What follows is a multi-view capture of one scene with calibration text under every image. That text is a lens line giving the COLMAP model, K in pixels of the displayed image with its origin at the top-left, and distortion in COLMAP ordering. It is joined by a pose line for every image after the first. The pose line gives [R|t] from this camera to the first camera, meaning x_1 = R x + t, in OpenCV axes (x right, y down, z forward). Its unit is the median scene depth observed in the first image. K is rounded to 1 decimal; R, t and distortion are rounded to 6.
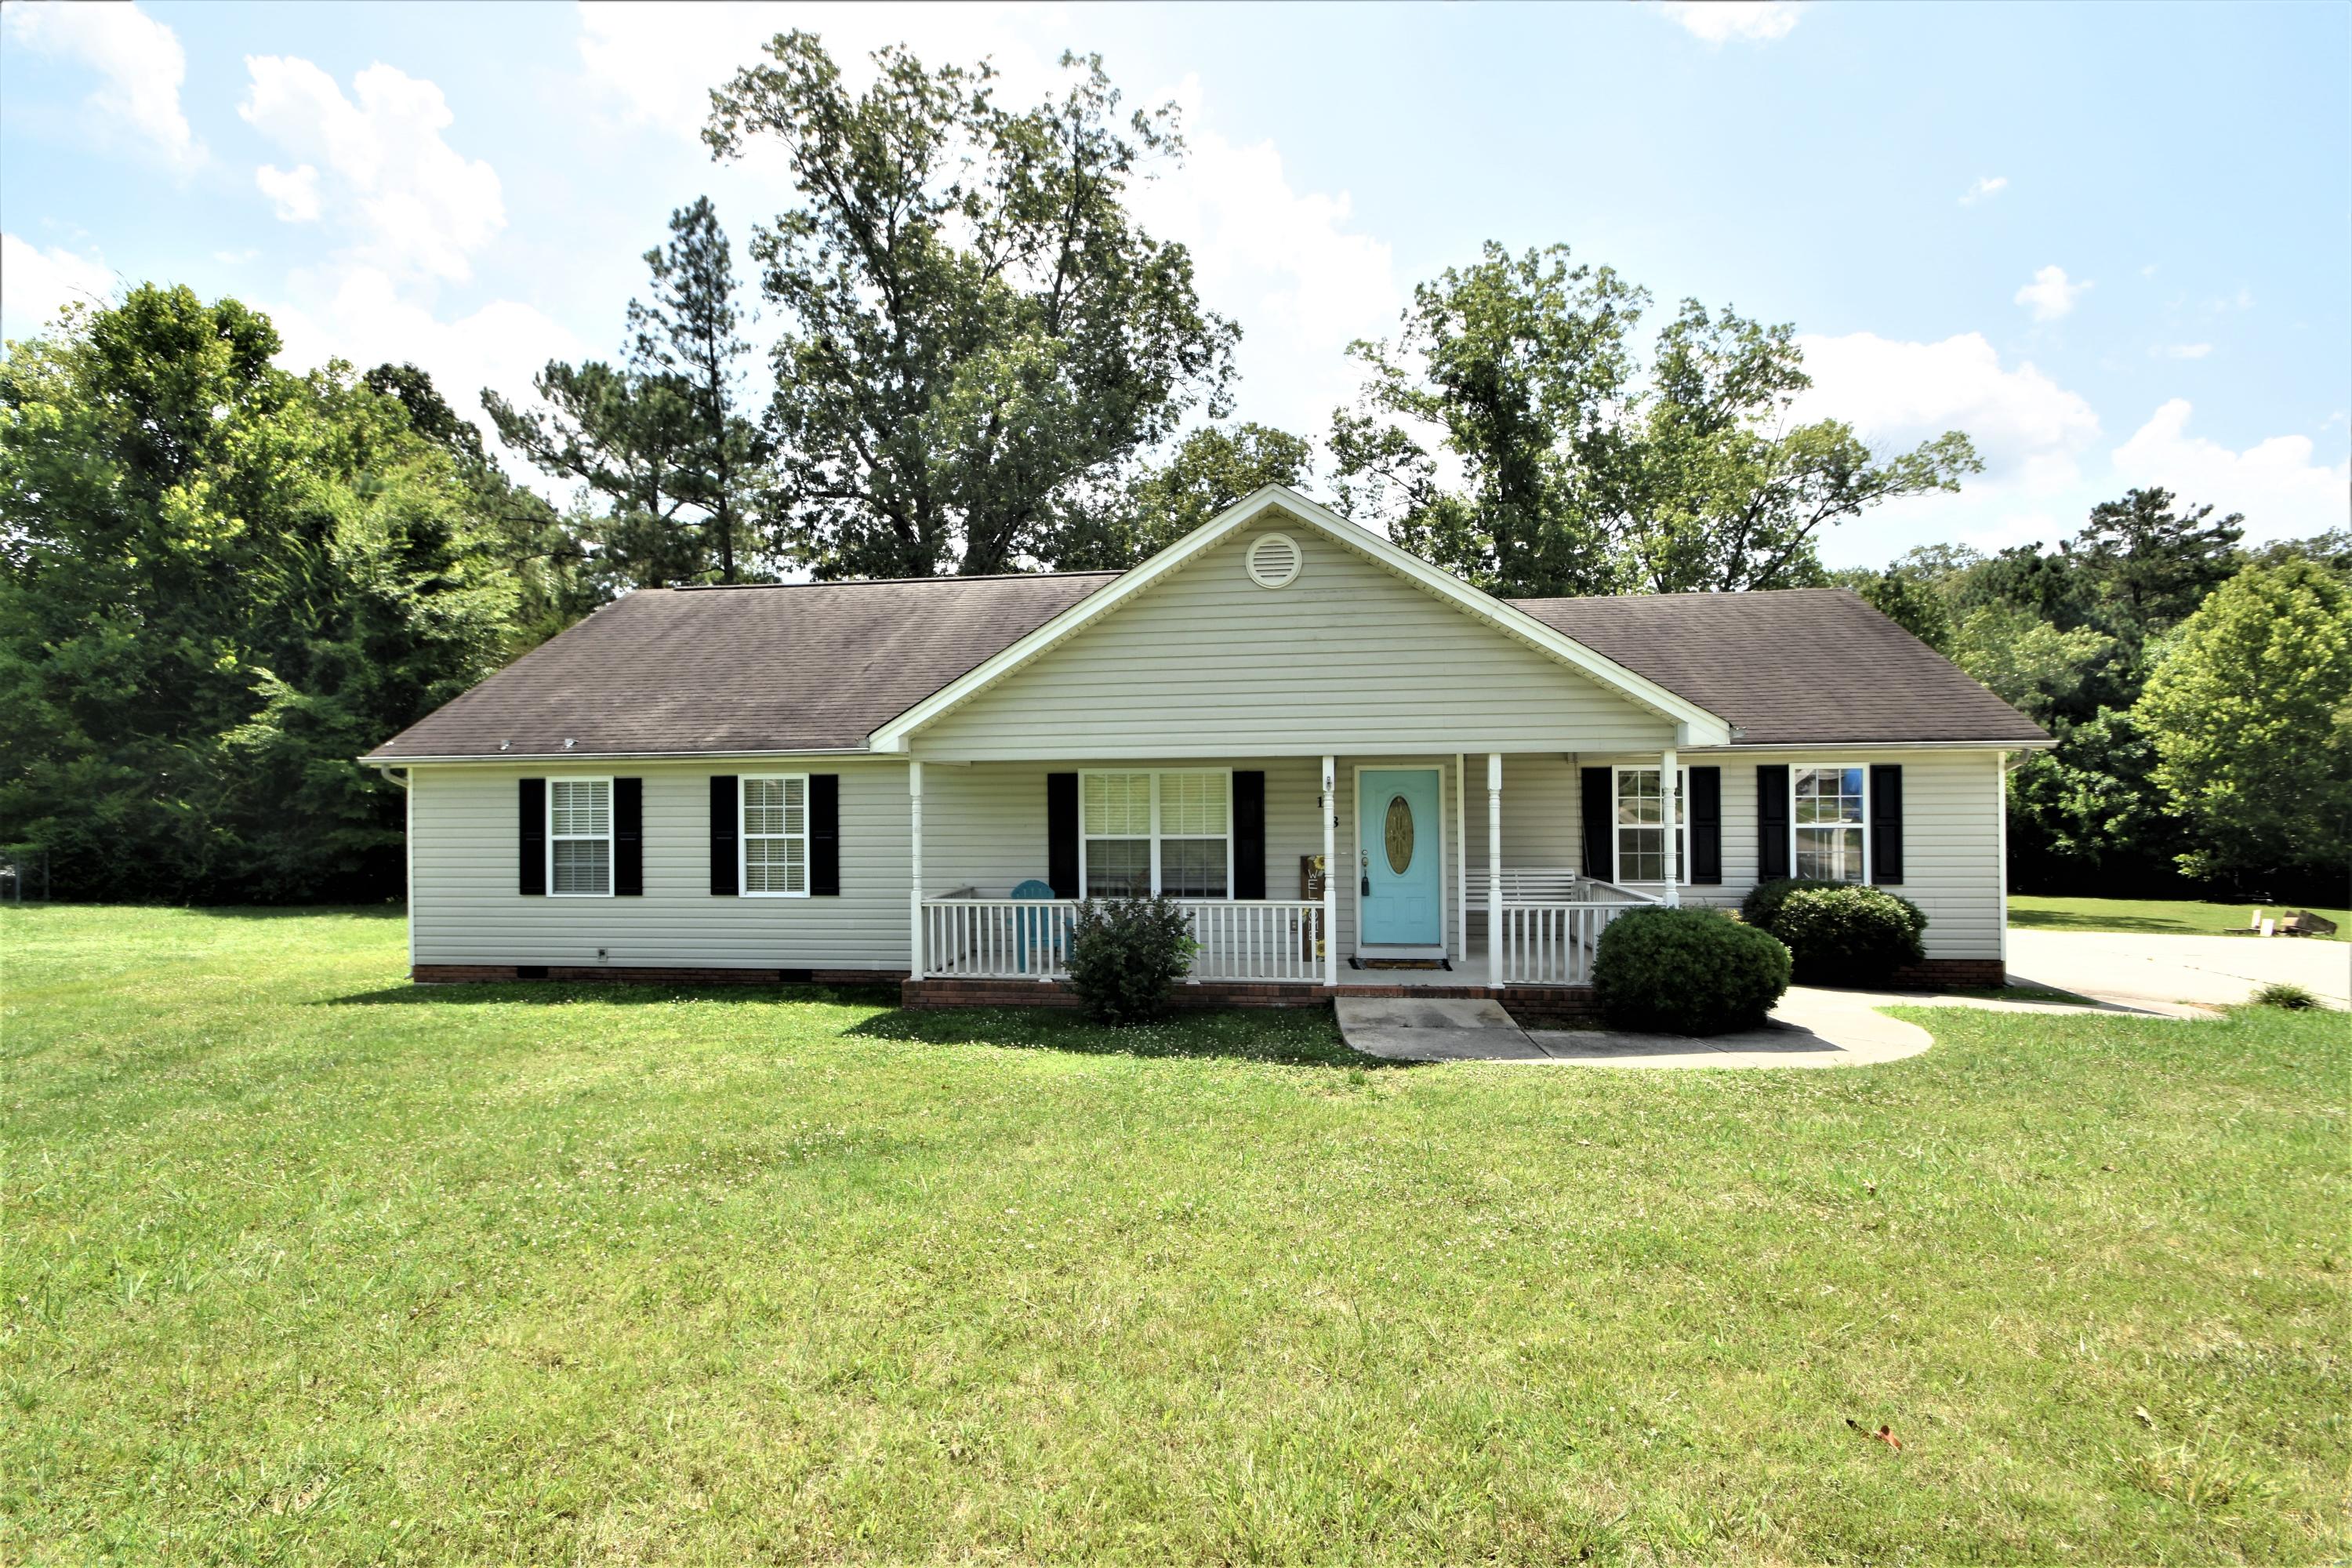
lens RADIAL K [[1037.5, 0, 1189.8], [0, 1037.5, 794.9], [0, 0, 1]] dist [-0.003872, -0.001034]
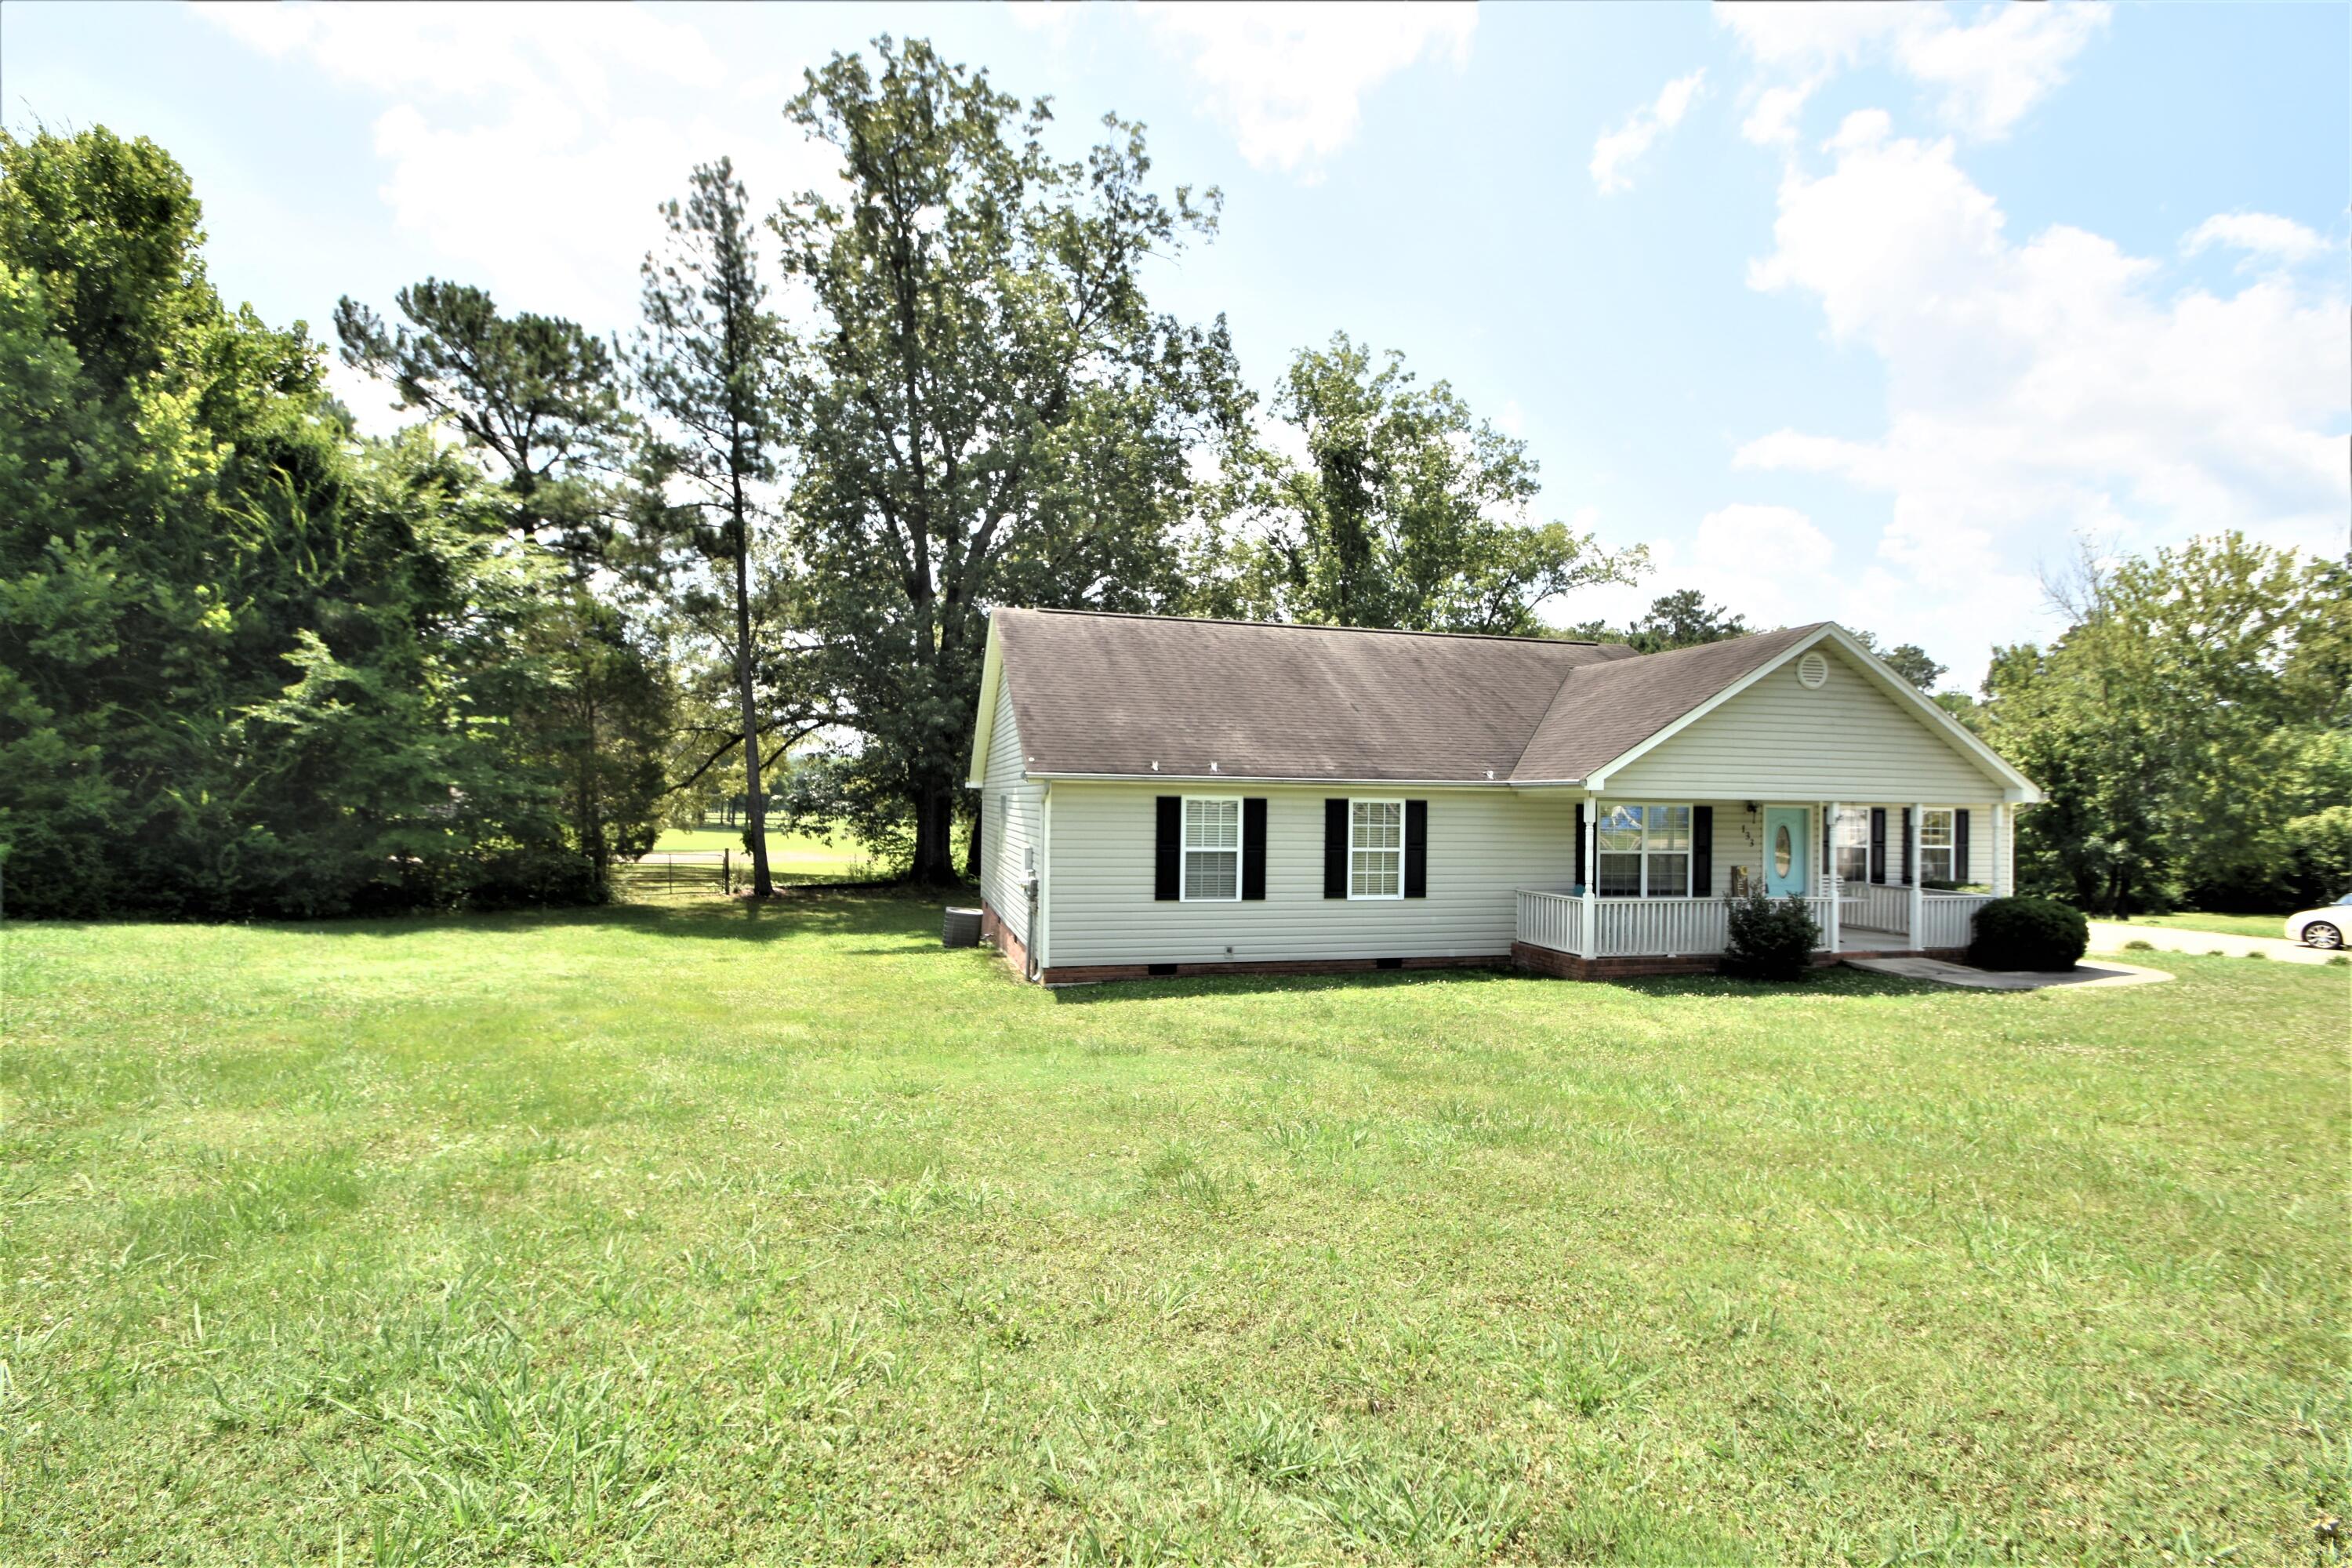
lens RADIAL K [[1037.5, 0, 1163.2], [0, 1037.5, 784.8], [0, 0, 1]] dist [-0.003872, -0.001034]
pose [[0.929132, 0.028953, 0.368613, -0.594225], [-0.024763, 0.999564, -0.016093, -0.005590], [-0.368919, 0.005825, 0.929443, -0.021231]]
